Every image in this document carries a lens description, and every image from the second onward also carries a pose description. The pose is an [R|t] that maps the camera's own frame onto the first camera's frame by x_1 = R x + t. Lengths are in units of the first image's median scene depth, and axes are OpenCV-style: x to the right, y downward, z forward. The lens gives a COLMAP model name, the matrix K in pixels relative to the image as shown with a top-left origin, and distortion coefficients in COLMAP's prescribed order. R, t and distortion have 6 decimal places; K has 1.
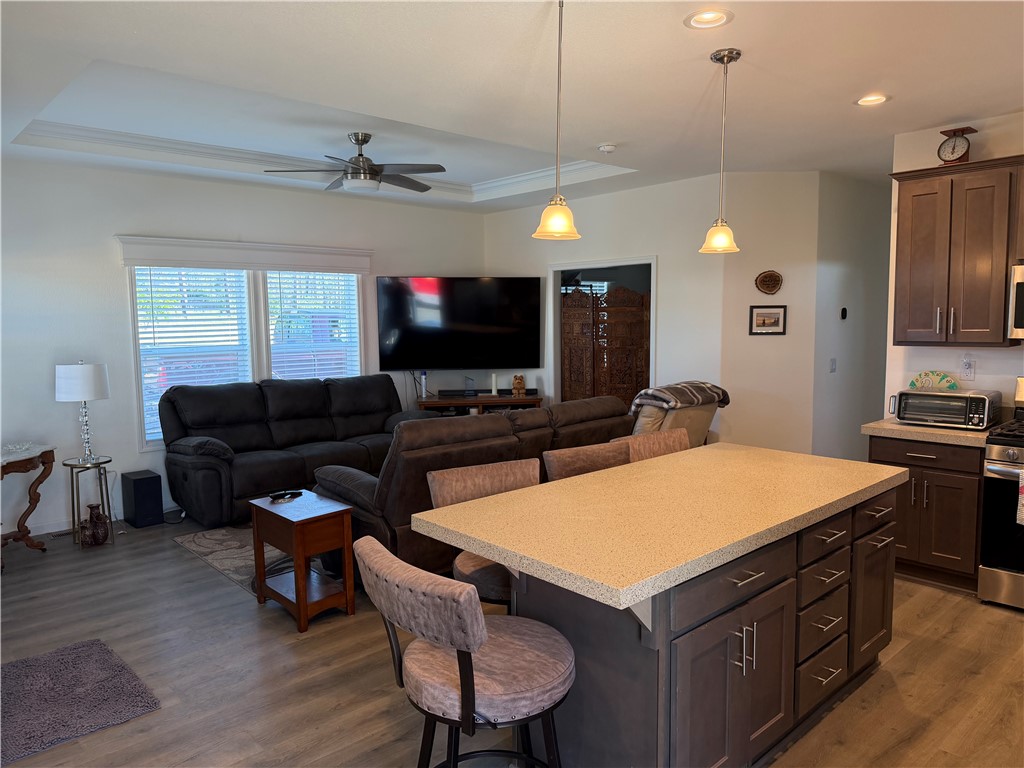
lens RADIAL K [[717.9, 0, 511.2], [0, 717.9, 386.4], [0, 0, 1]] dist [0.051474, -0.064250]
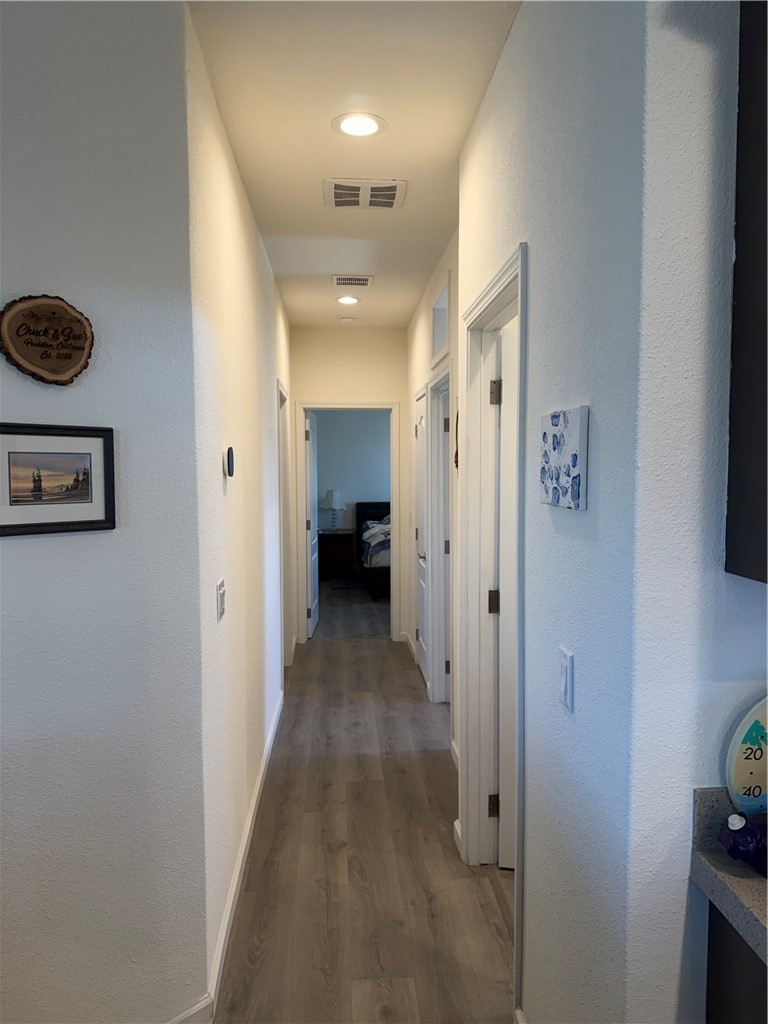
lens RADIAL K [[717.9, 0, 384.3], [0, 717.9, 514.8], [0, 0, 1]] dist [0.051474, -0.064250]
pose [[0.633843, -0.044776, 0.772165, 0.283549], [0.077157, 0.997004, -0.005523, -0.085118], [-0.769604, 0.063079, 0.635398, 0.926569]]
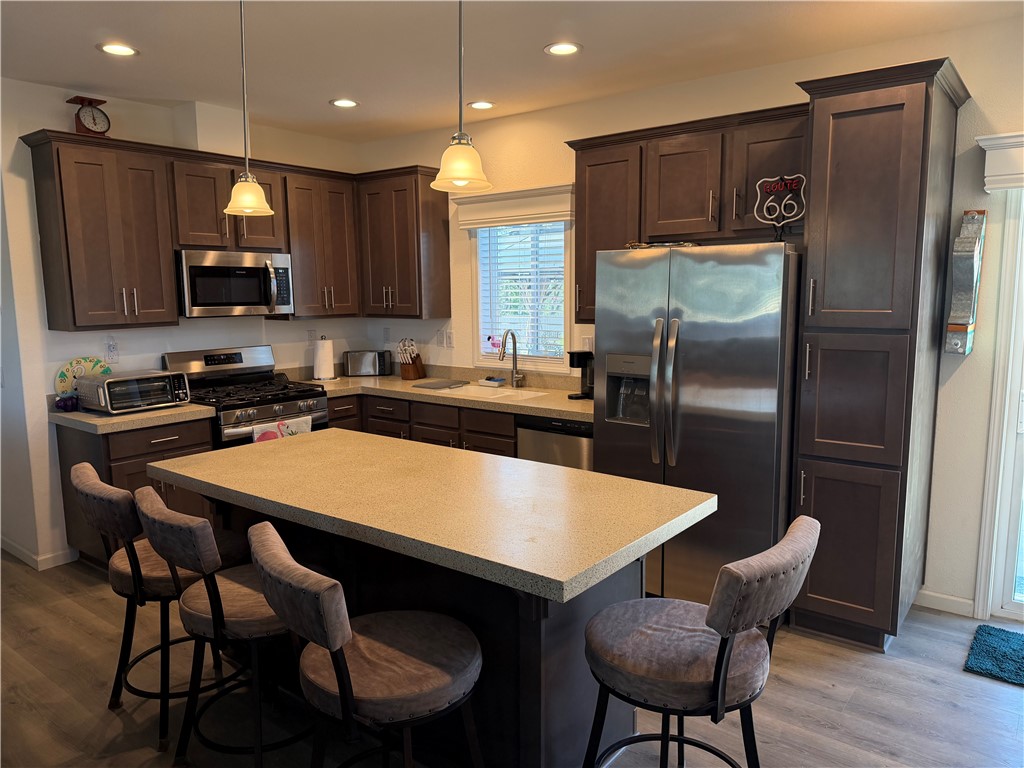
lens RADIAL K [[717.9, 0, 513.9], [0, 717.9, 382.8], [0, 0, 1]] dist [0.051474, -0.064250]
pose [[-0.159558, -0.108907, 0.981163, -0.400701], [0.110683, 0.985656, 0.127405, -0.044962], [-0.980964, 0.128927, -0.145215, 0.583243]]
